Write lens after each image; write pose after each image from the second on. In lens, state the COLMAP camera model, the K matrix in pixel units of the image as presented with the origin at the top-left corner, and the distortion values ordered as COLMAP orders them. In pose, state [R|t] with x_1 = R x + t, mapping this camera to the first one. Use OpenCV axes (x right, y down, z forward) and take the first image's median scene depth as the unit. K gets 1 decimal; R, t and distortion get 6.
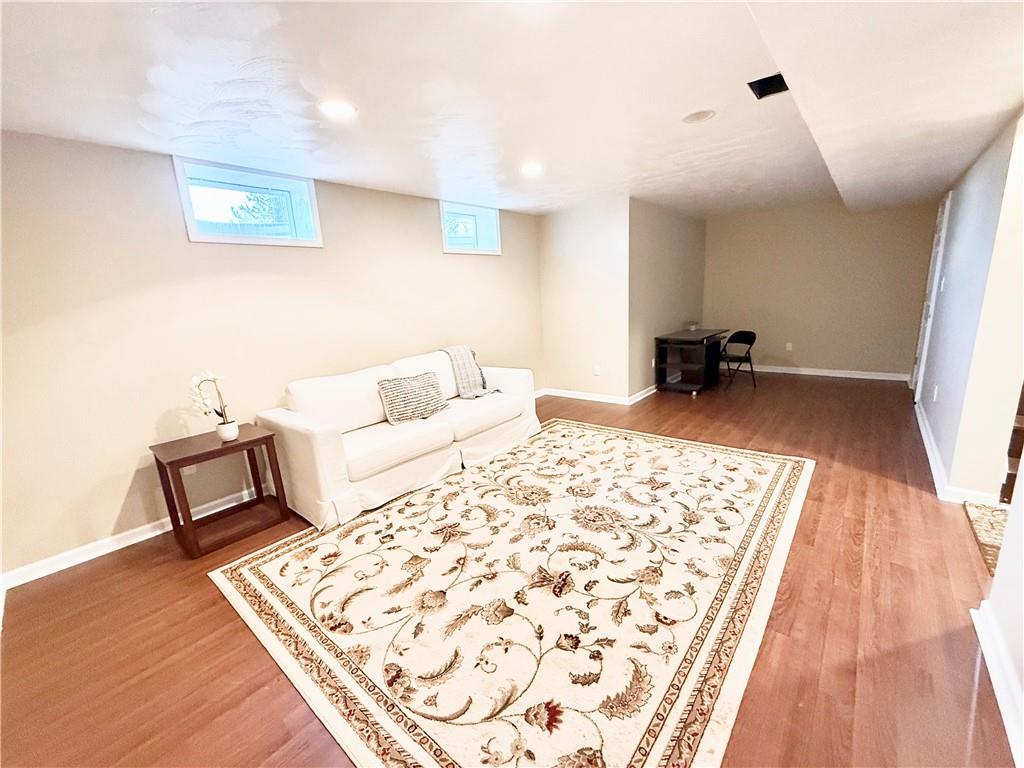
lens RADIAL K [[411.7, 0, 510.8], [0, 411.7, 386.0], [0, 0, 1]] dist [0.000775, 0.000090]
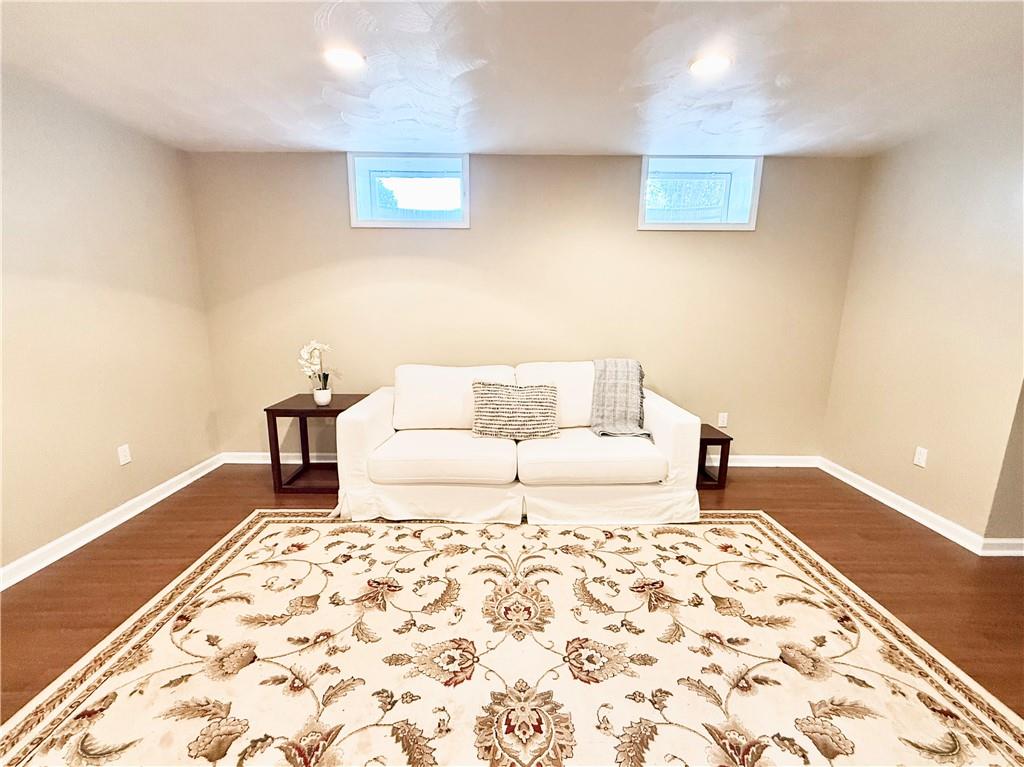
lens RADIAL K [[428.3, 0, 510.5], [0, 428.3, 383.8], [0, 0, 1]] dist [0.000625, -0.000061]
pose [[0.659951, 0.212794, -0.720544, 0.423967], [-0.208402, 0.973266, 0.096551, -0.126342], [0.721826, 0.086444, 0.686655, 0.503445]]
